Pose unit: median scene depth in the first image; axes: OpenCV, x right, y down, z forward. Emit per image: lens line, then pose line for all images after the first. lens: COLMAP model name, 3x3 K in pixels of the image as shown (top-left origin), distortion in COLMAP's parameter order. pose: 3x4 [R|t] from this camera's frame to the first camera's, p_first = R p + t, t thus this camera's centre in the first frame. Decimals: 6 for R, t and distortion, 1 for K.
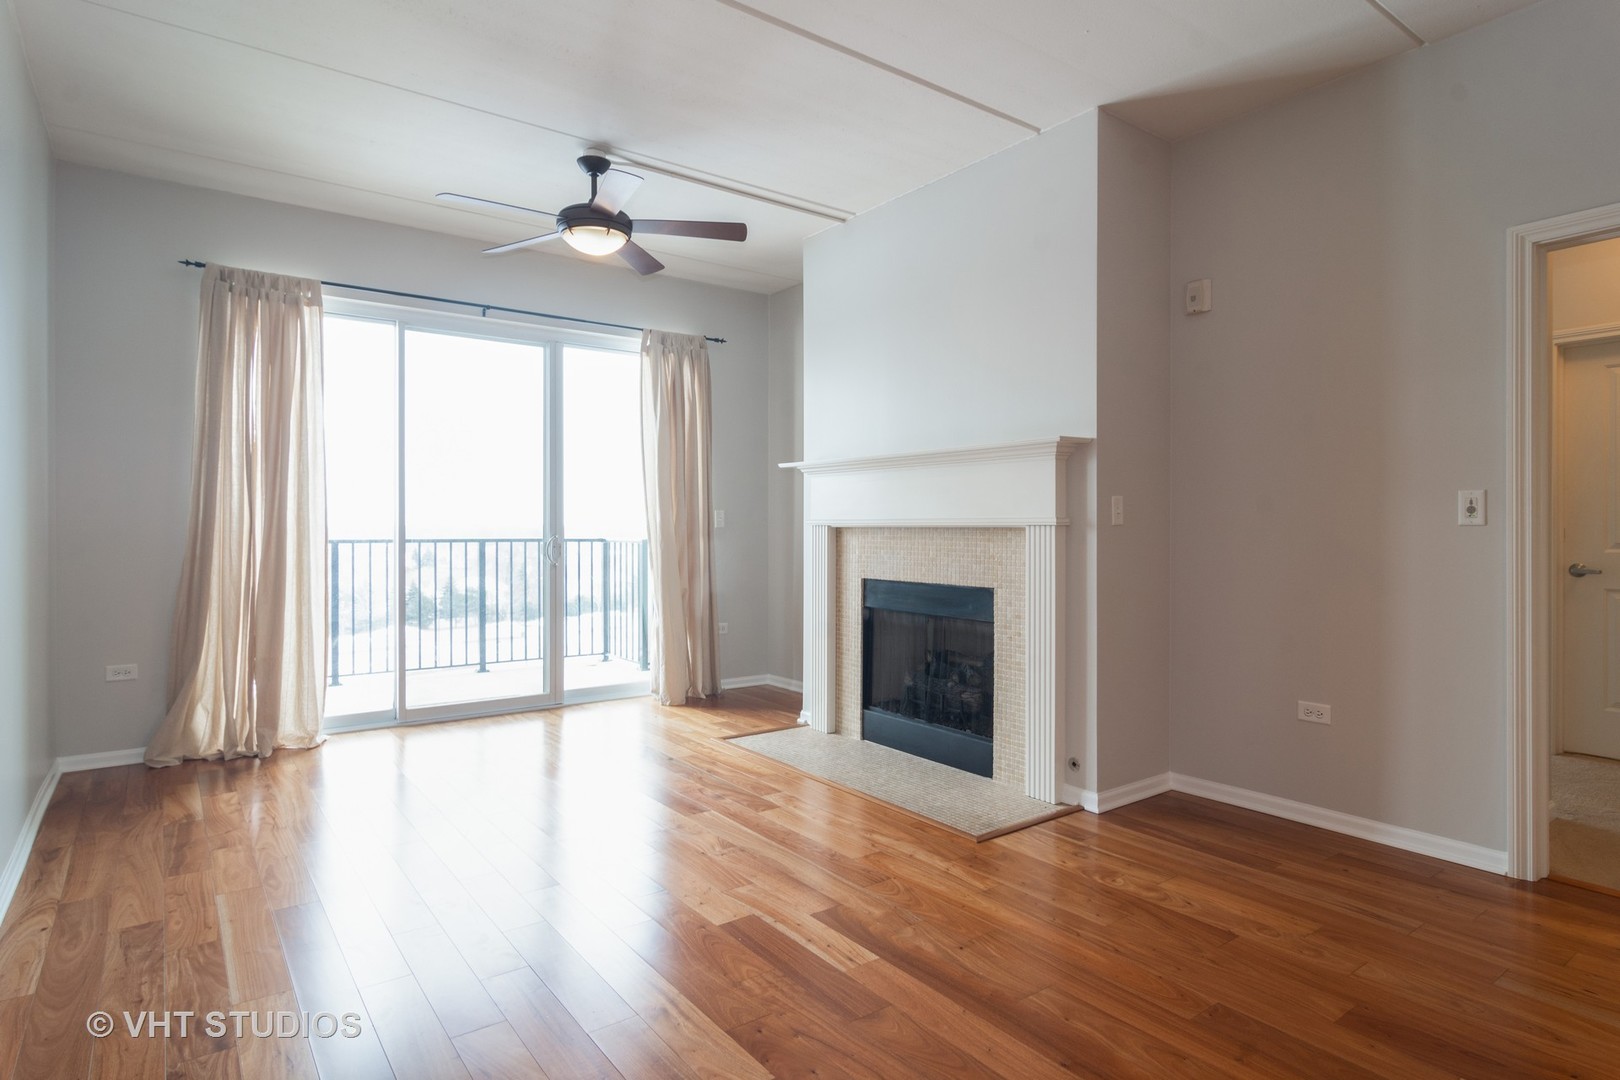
lens RADIAL K [[872.0, 0, 800.4], [0, 872.0, 532.6], [0, 0, 1]] dist [0.000141, 0.000278]
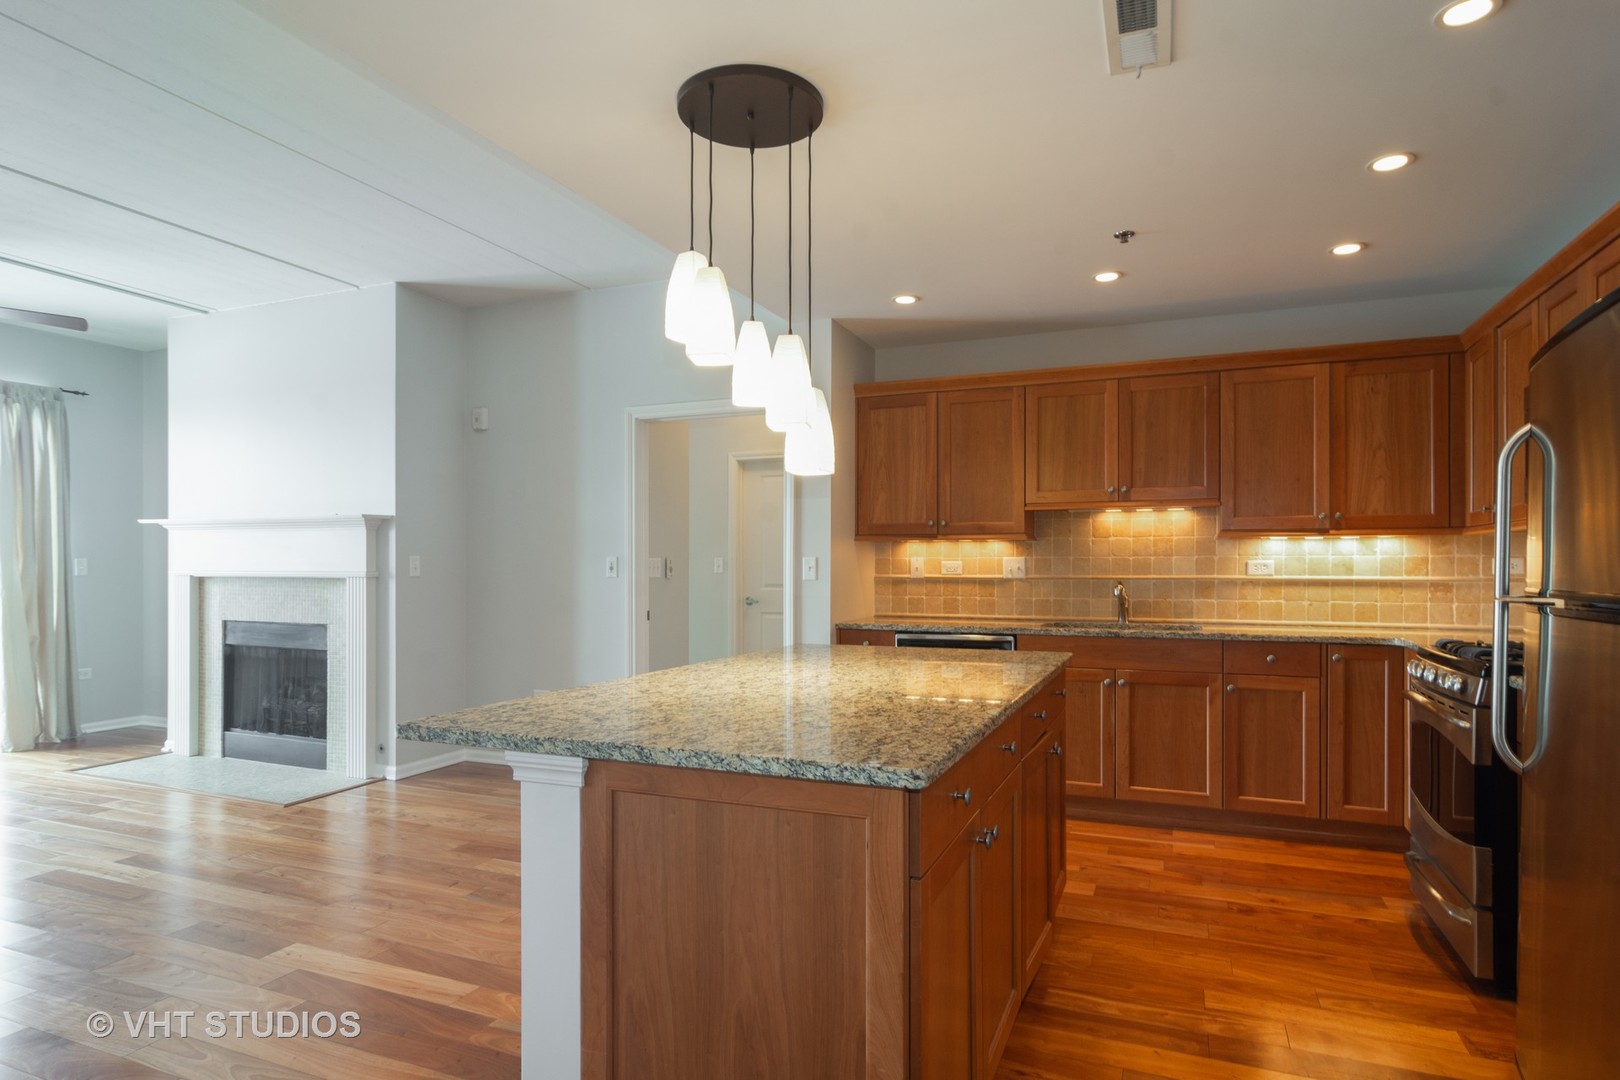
lens RADIAL K [[885.6, 0, 810.7], [0, 885.6, 566.4], [0, 0, 1]] dist [-0.001639, 0.001290]
pose [[0.851943, -0.000187, 0.523635, 0.131740], [0.001954, 0.999994, -0.002821, -0.016633], [-0.523631, 0.003426, 0.851938, -0.471418]]
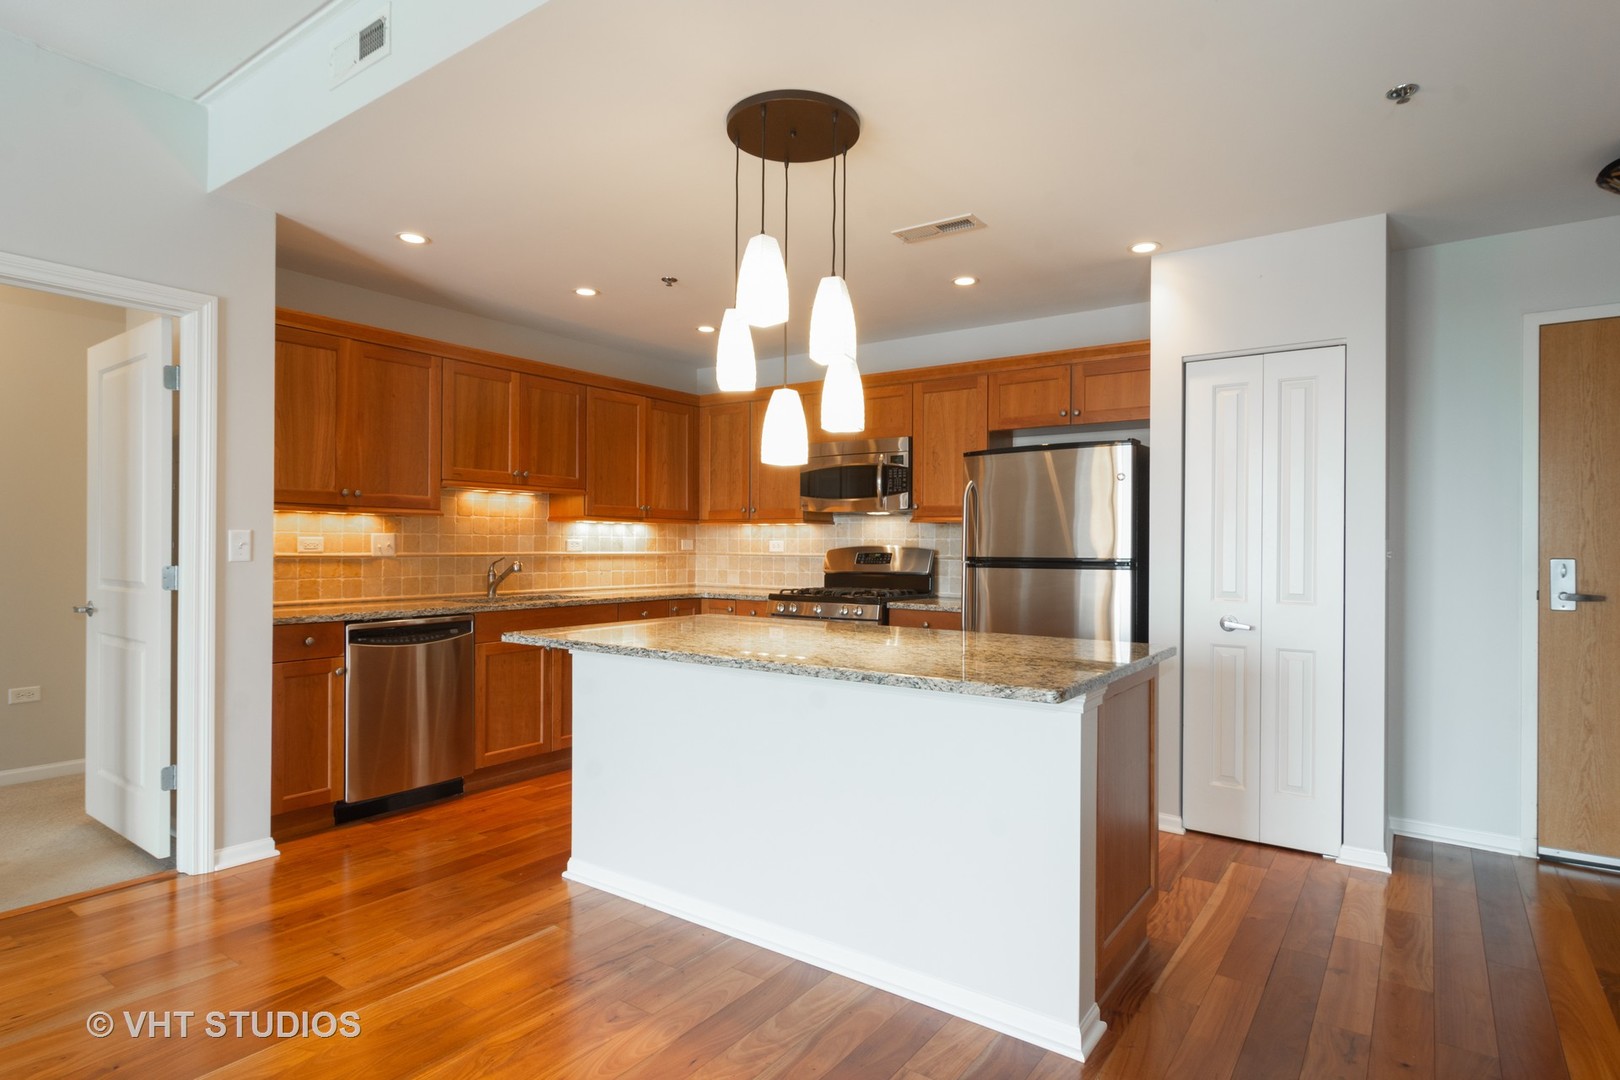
lens RADIAL K [[868.9, 0, 810.0], [0, 868.9, 540.0], [0, 0, 1]] dist [-0.000583, 0.000650]
pose [[-0.314440, 0.004182, 0.949268, -0.189237], [-0.001885, 0.999986, -0.005030, -0.018954], [-0.949275, -0.003371, -0.314428, 0.217904]]
